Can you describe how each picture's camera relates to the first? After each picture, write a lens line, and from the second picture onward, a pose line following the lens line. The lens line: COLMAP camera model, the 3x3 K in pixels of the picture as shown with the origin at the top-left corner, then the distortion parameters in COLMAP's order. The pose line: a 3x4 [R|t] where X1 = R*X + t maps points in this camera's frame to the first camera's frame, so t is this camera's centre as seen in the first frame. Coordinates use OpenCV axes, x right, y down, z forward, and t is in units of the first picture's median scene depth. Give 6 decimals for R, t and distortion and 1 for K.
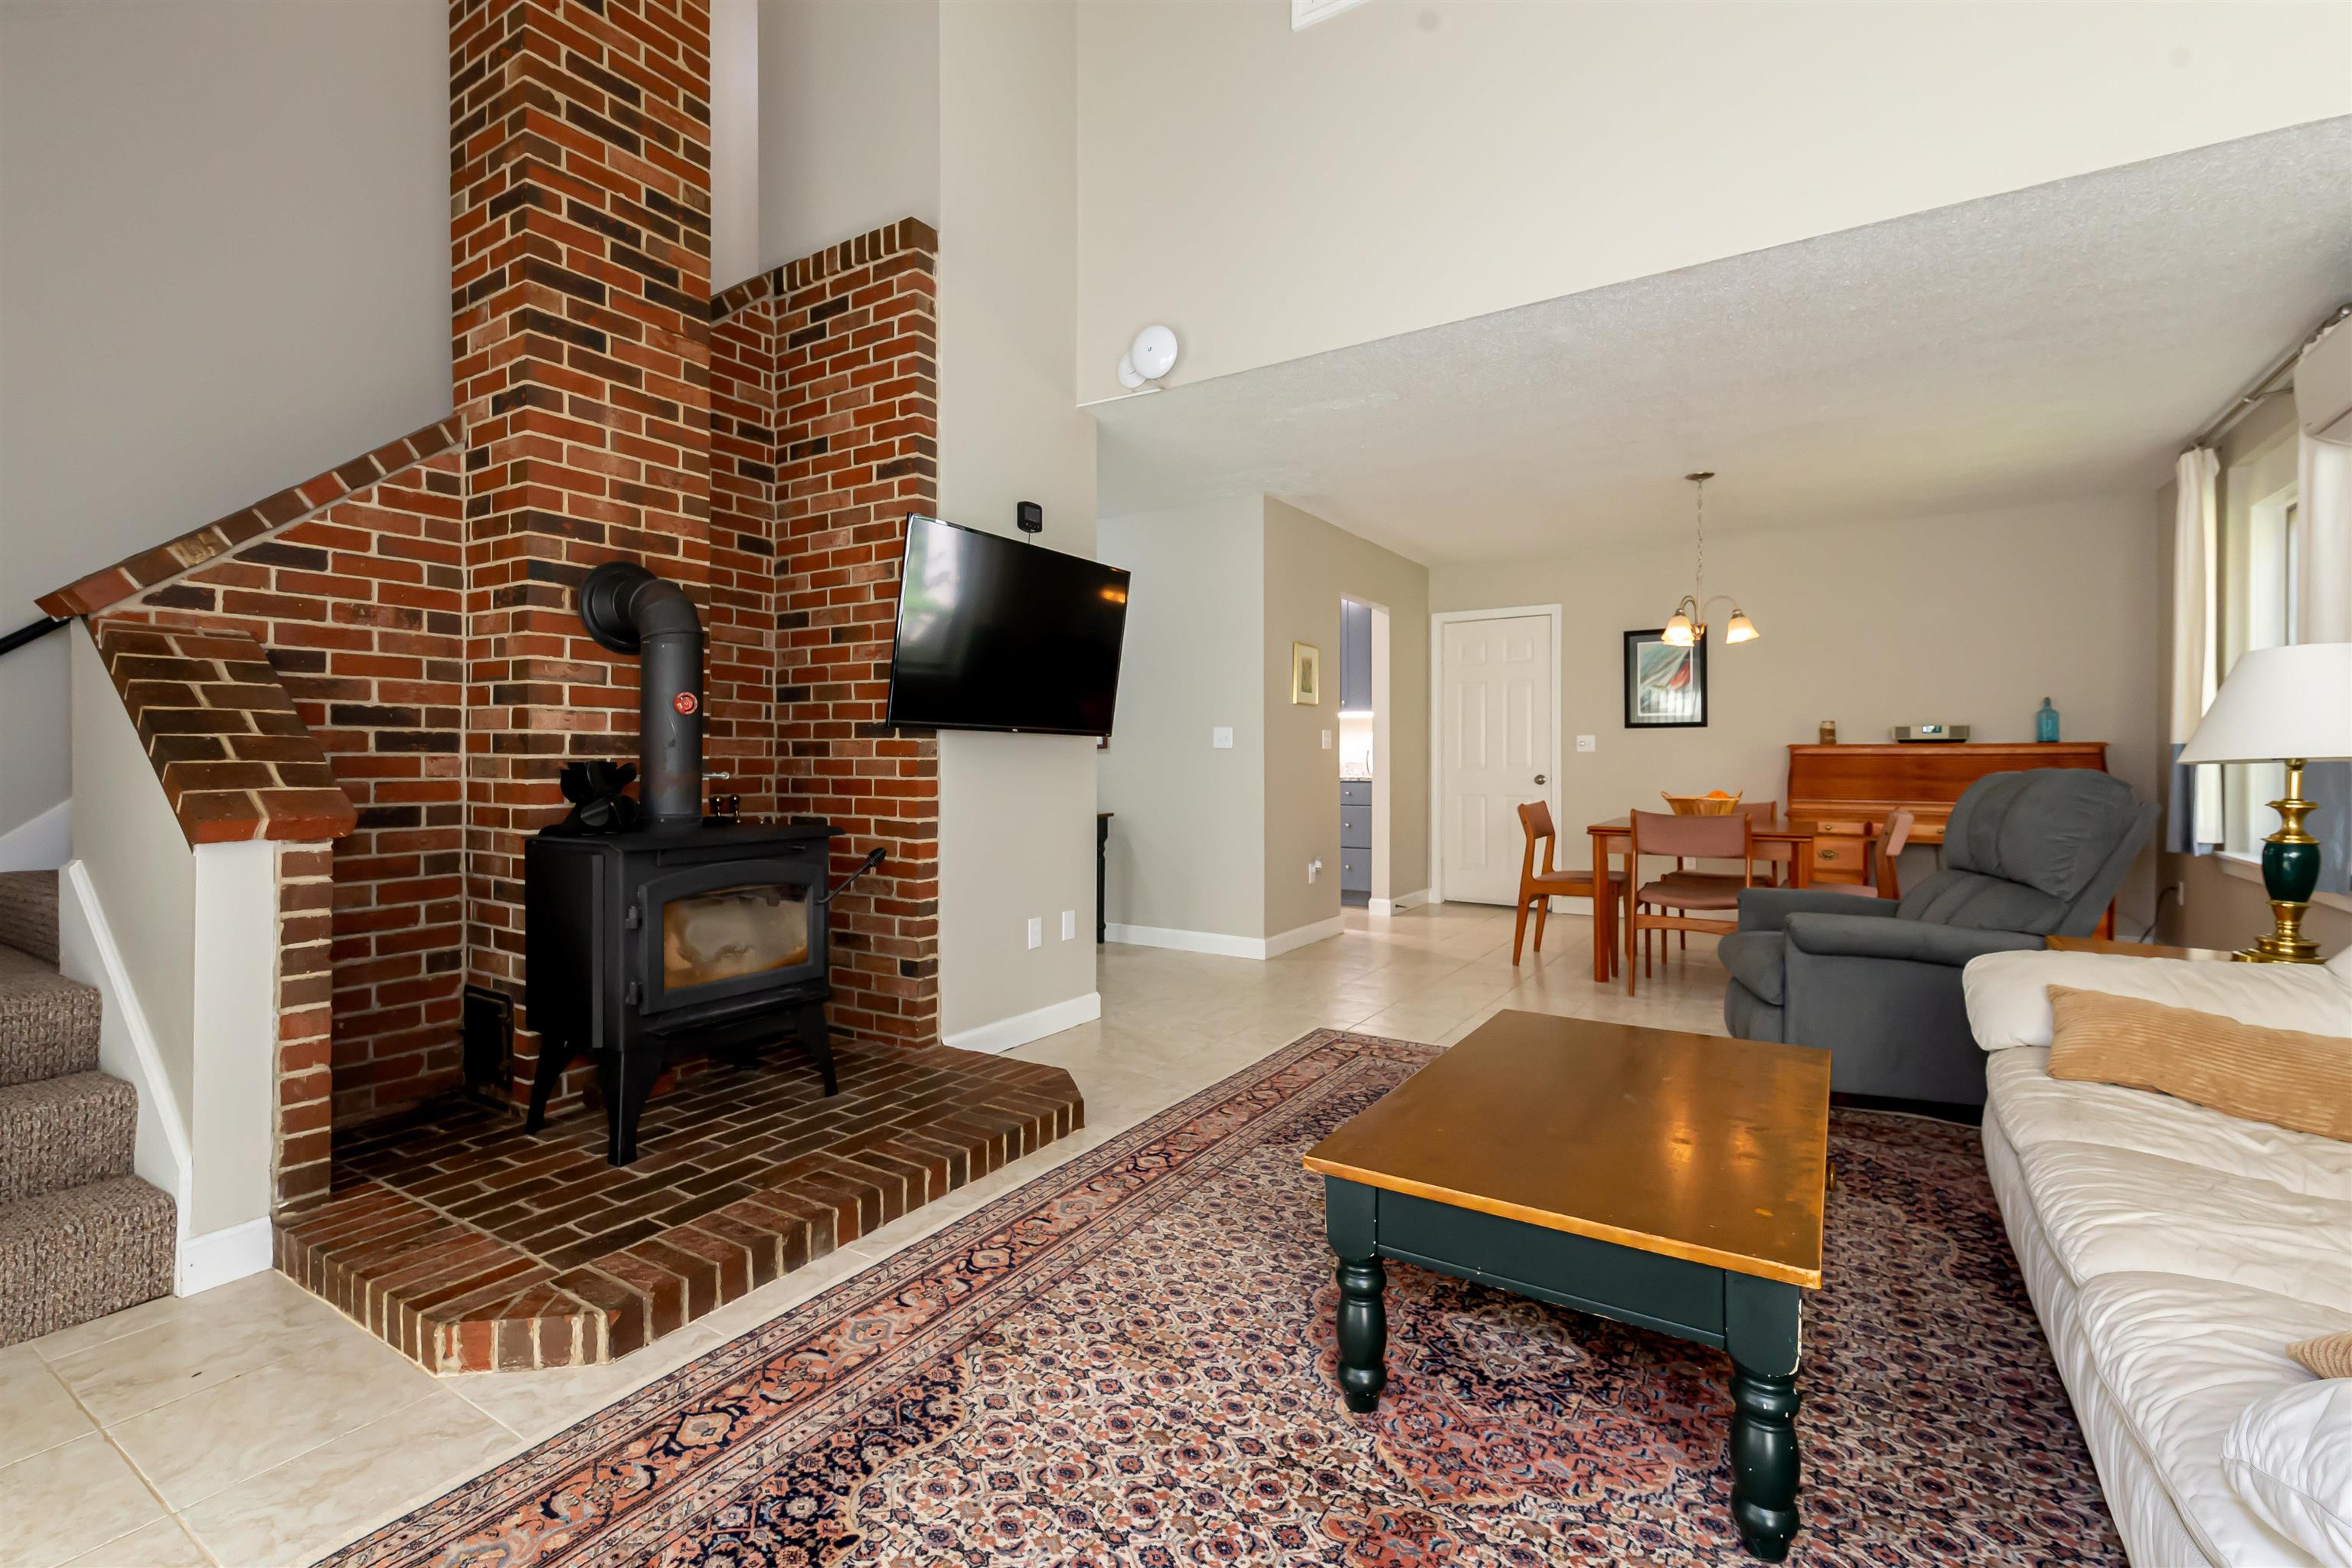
lens RADIAL K [[1054.9, 0, 1168.0], [0, 1054.9, 764.3], [0, 0, 1]] dist [0.002344, -0.000345]
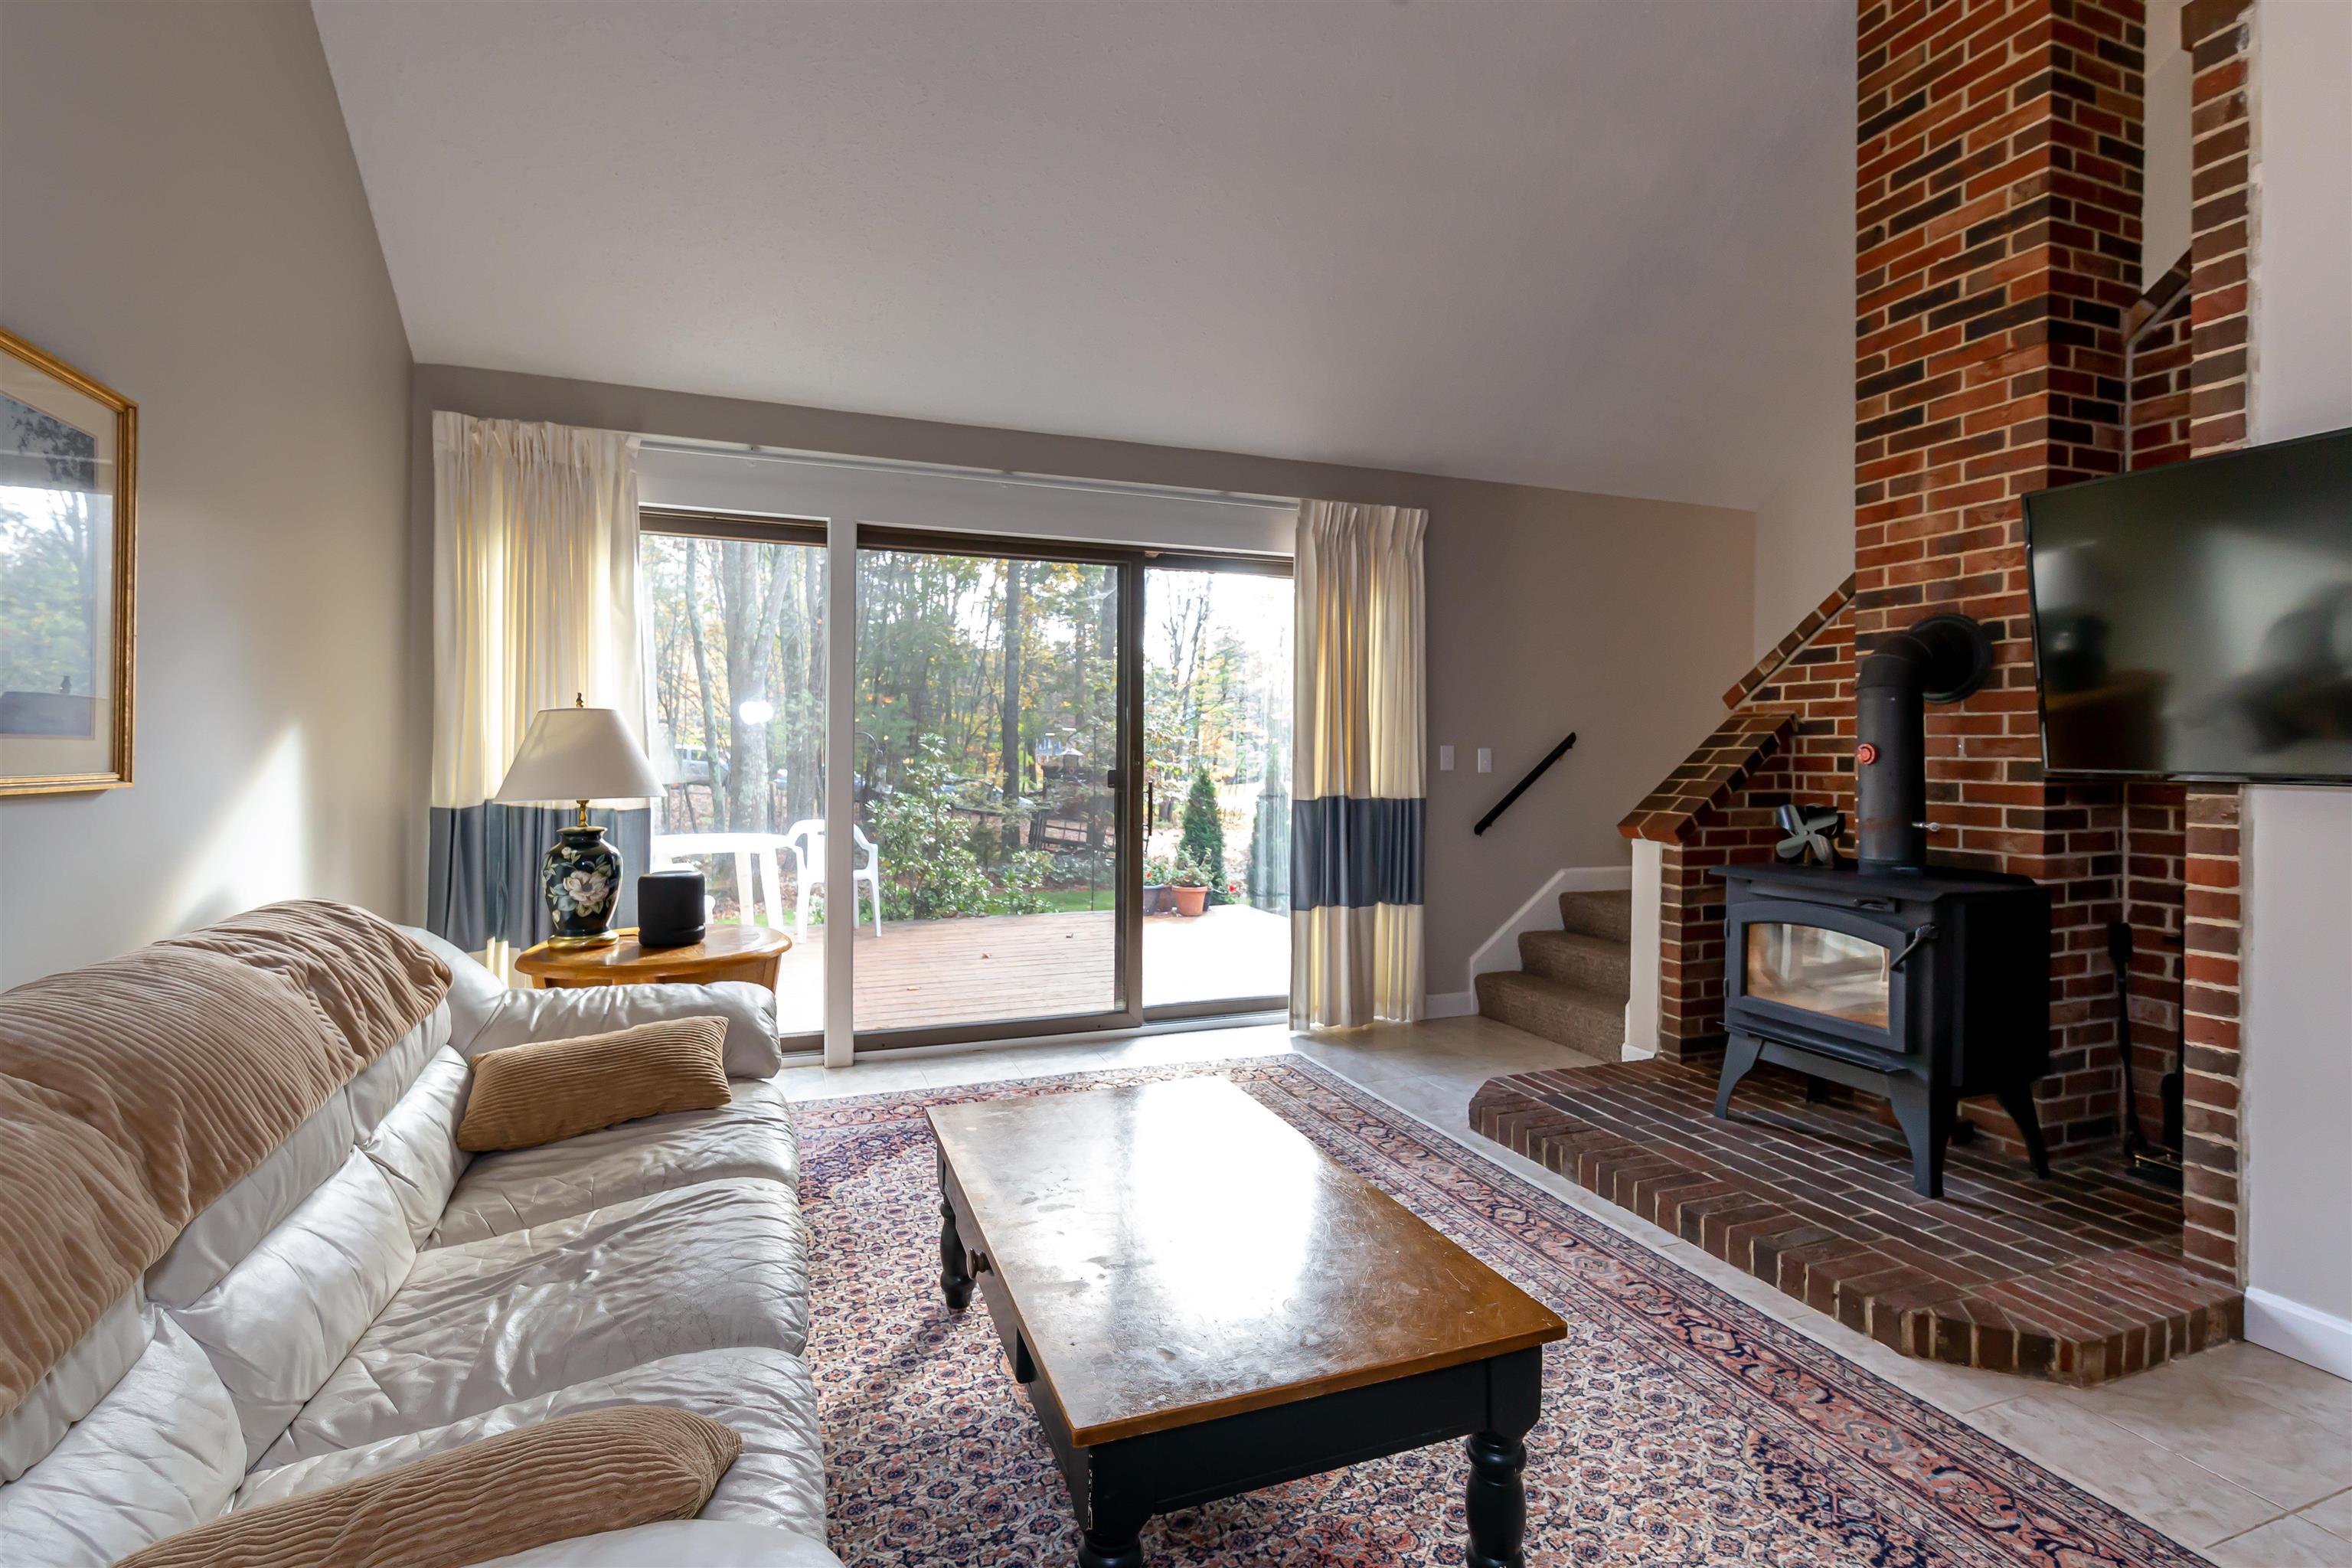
lens RADIAL K [[1054.9, 0, 1168.0], [0, 1054.9, 764.3], [0, 0, 1]] dist [0.002344, -0.000345]
pose [[-0.593154, 0.007030, -0.805058, 0.856370], [-0.007459, 0.999871, 0.014227, -0.060838], [0.805054, 0.014444, -0.593025, 1.128433]]
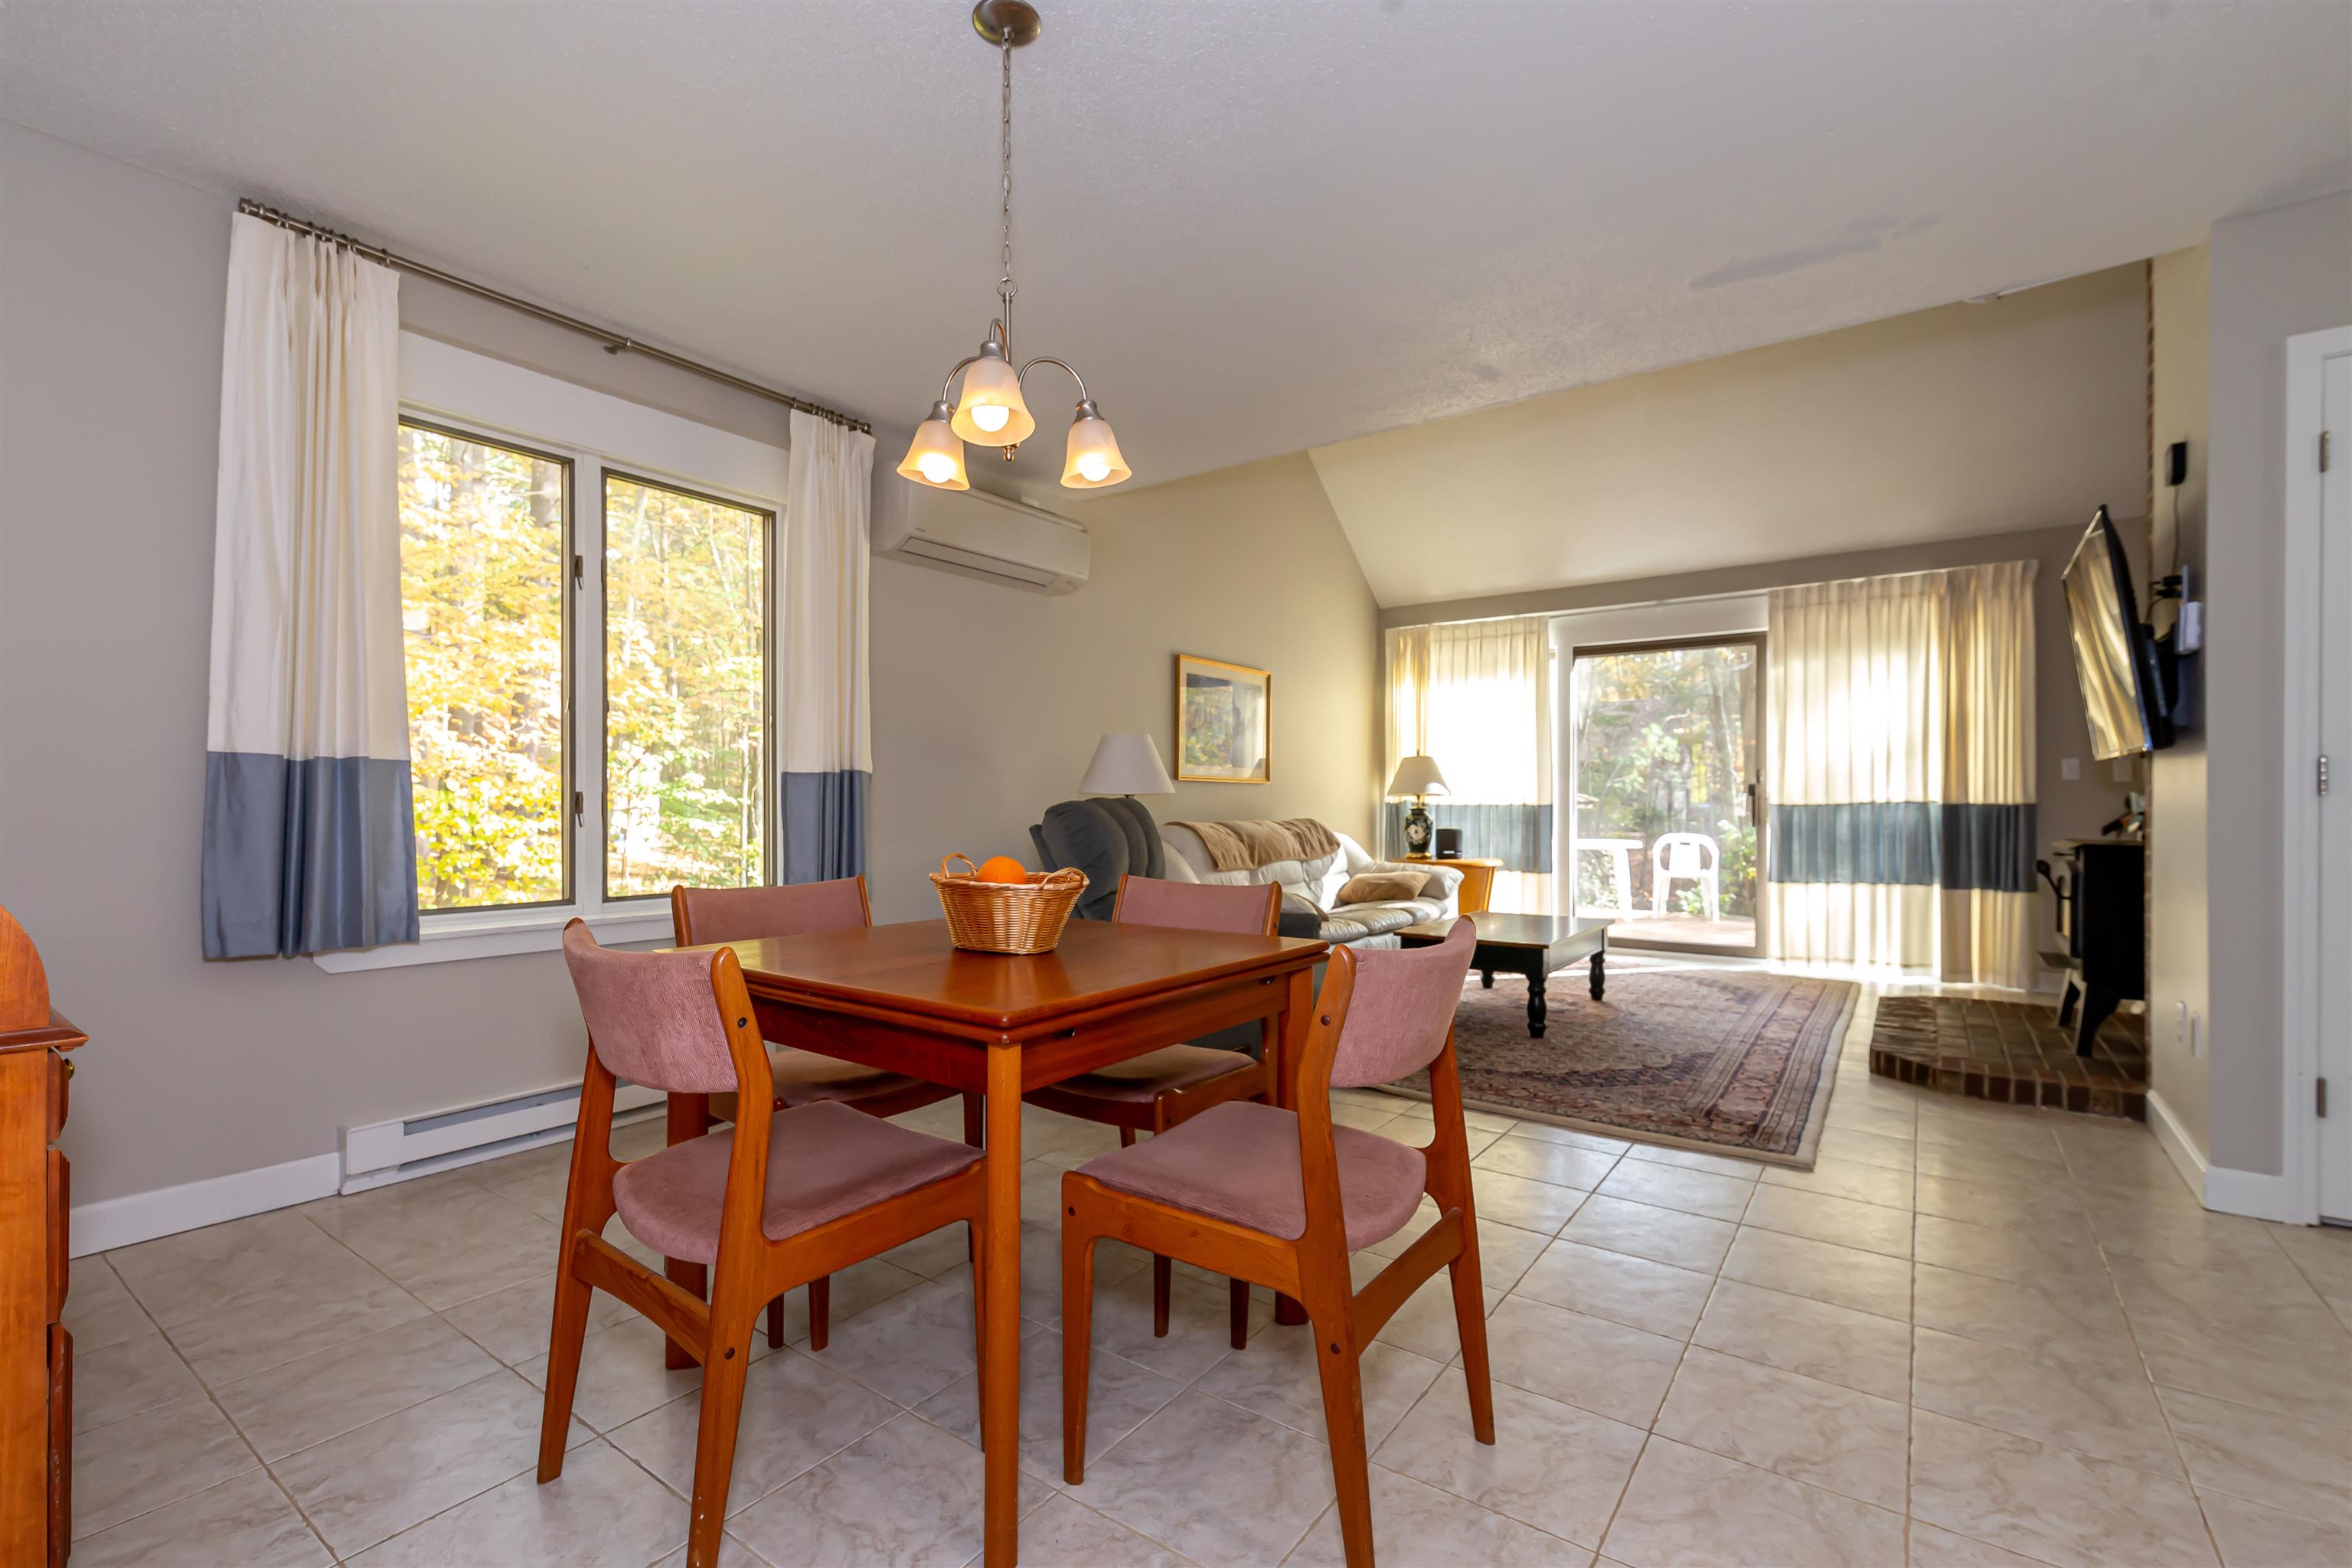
lens RADIAL K [[1016.3, 0, 1162.0], [0, 1016.3, 770.9], [0, 0, 1]] dist [0.001596, -0.000874]
pose [[-0.998543, 0.002413, 0.053901, 0.822413], [0.001409, 0.999825, -0.018649, -0.014623], [-0.053937, -0.018545, -0.998372, 2.599436]]
